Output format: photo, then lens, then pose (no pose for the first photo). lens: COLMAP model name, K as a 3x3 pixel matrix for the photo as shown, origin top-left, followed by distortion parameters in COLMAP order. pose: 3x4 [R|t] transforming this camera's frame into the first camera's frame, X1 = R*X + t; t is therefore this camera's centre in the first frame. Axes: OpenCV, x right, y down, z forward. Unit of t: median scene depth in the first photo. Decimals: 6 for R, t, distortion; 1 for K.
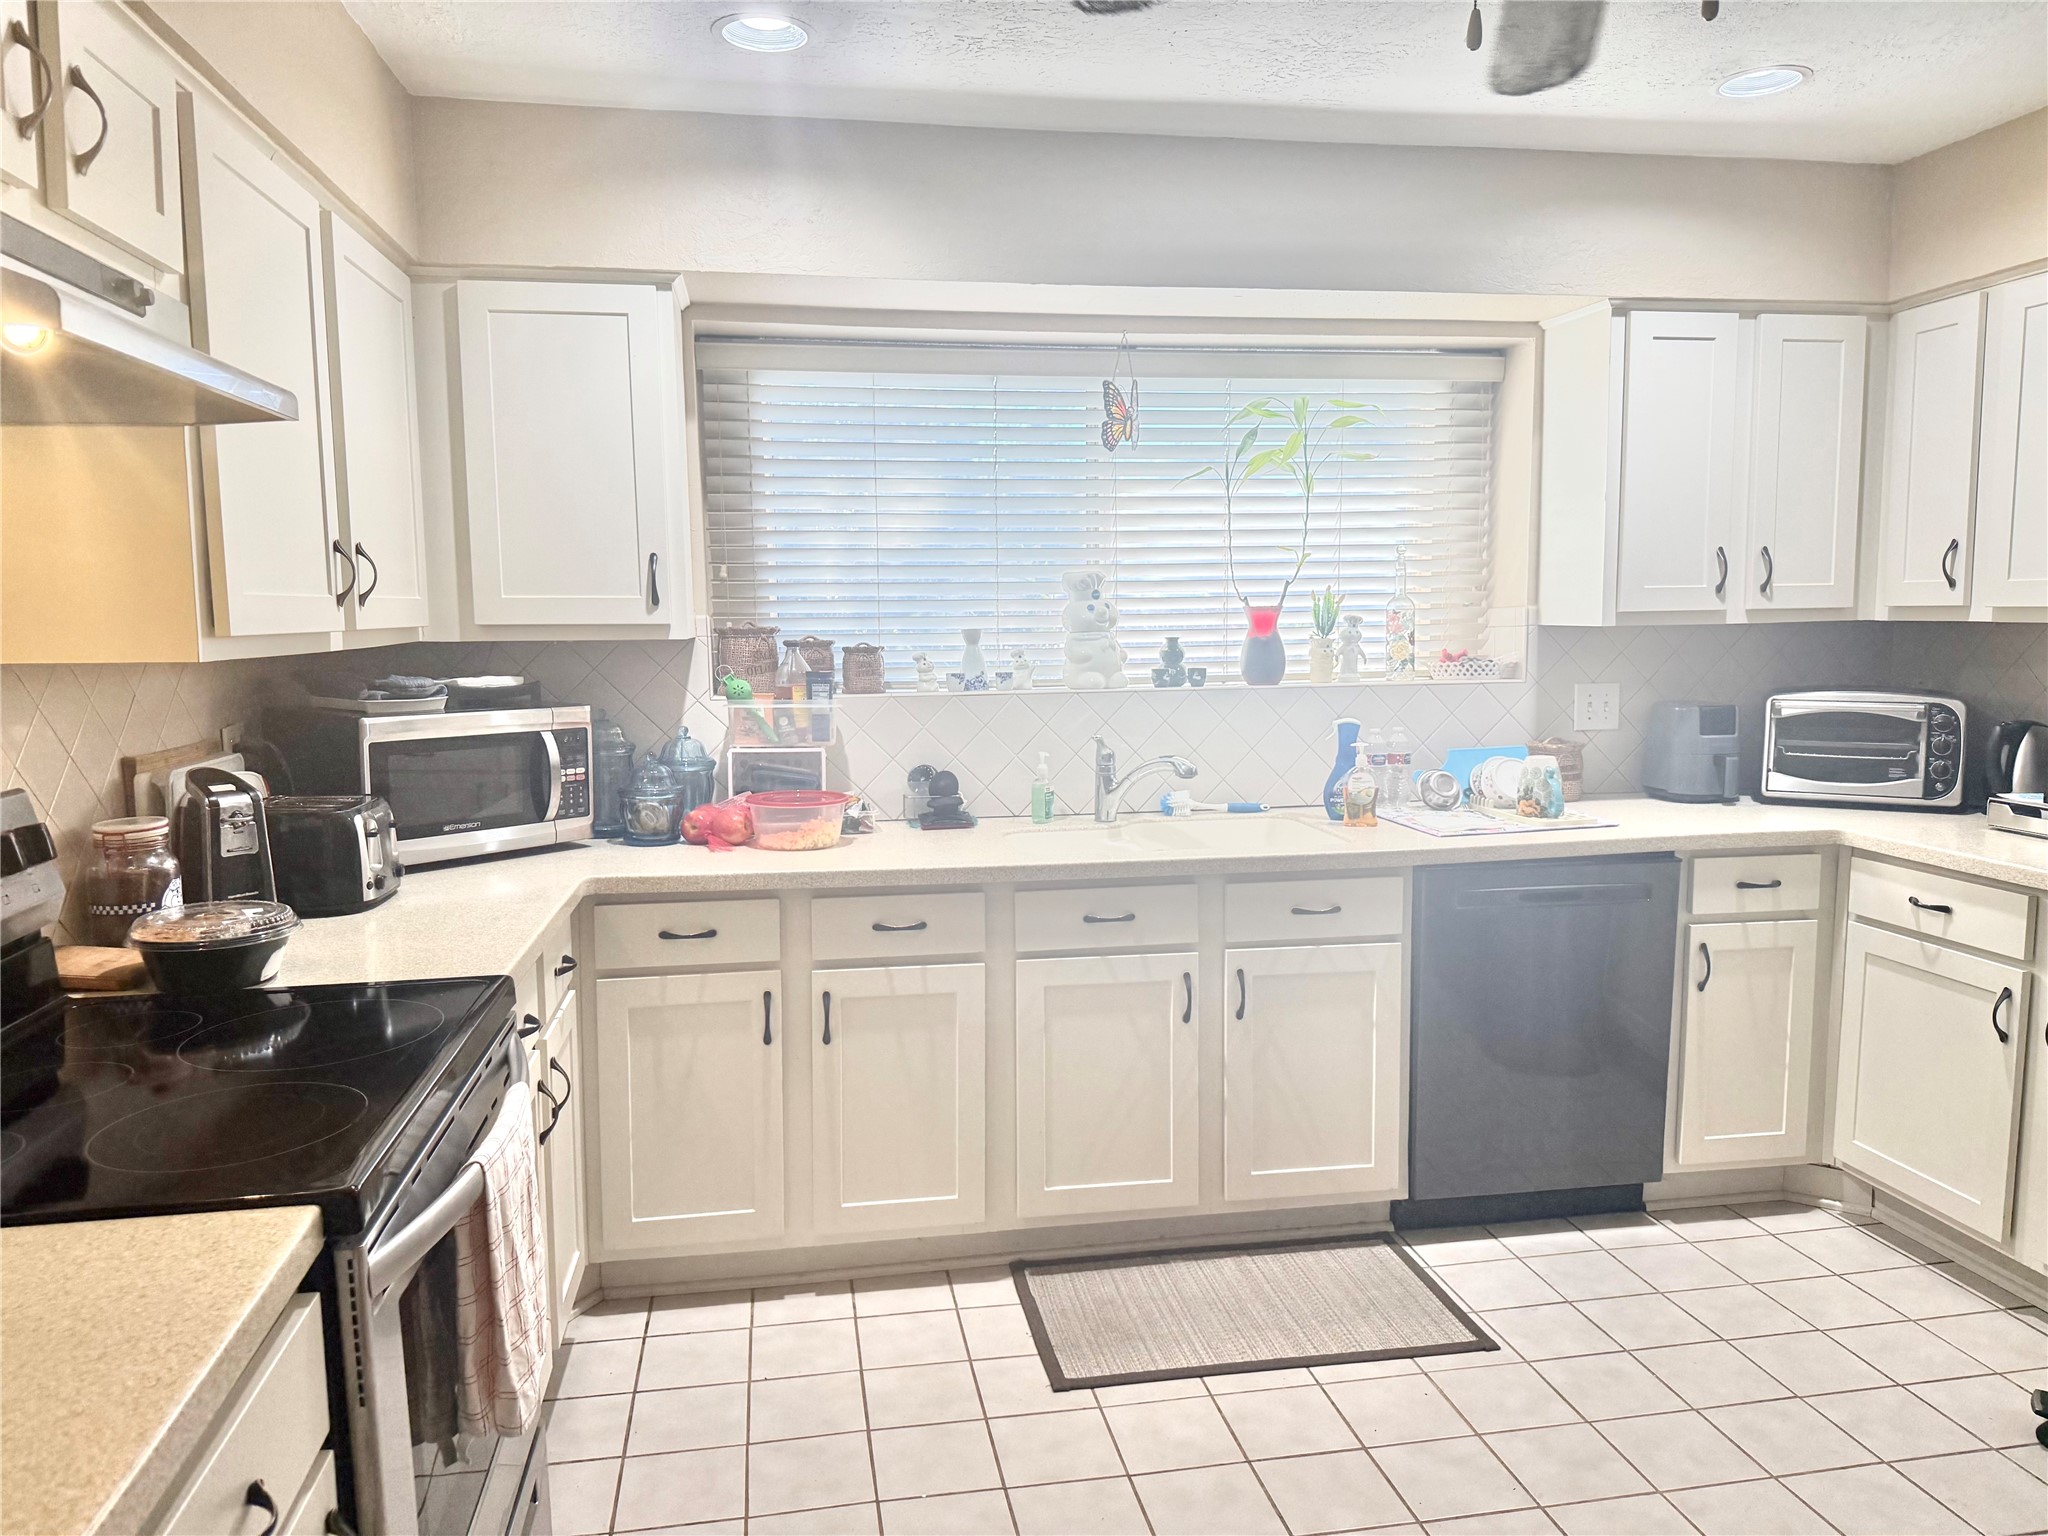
lens RADIAL K [[1428.0, 0, 1024.0], [0, 1428.0, 768.0], [0, 0, 1]] dist [0.100411, -0.152645]
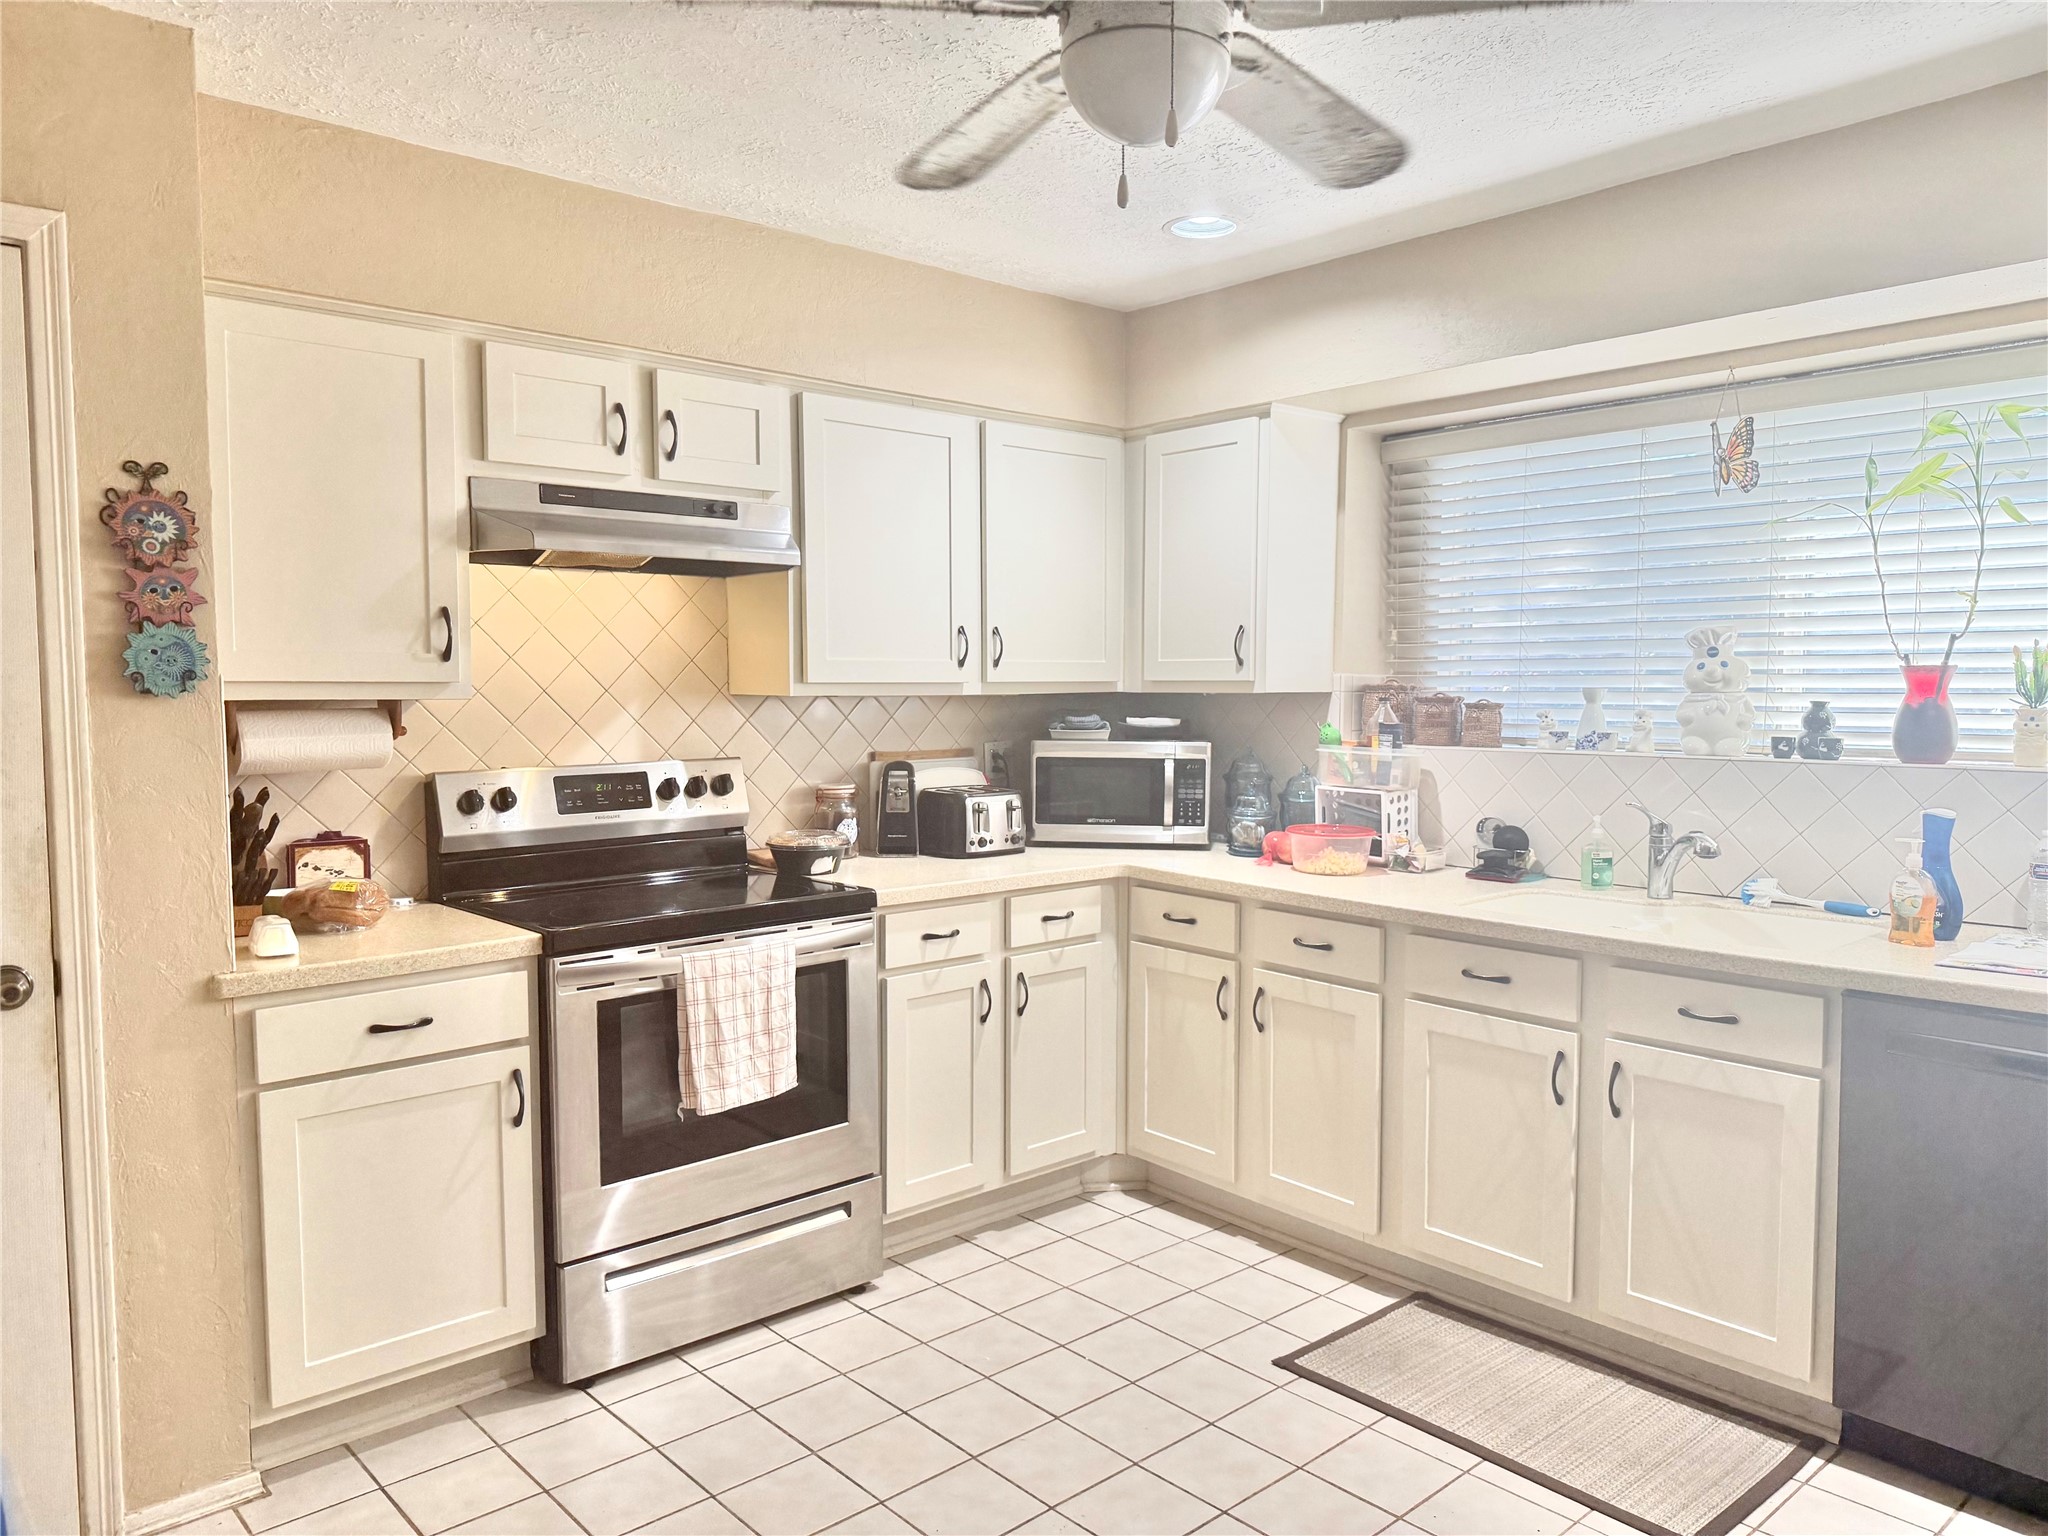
lens RADIAL K [[1443.3, 0, 1027.2], [0, 1443.3, 764.2], [0, 0, 1]] dist [0.090224, -0.132353]
pose [[0.525168, 0.060339, -0.848857, 0.724530], [-0.097135, 0.995214, 0.010647, -0.021427], [0.845437, 0.076862, 0.528516, 0.171727]]
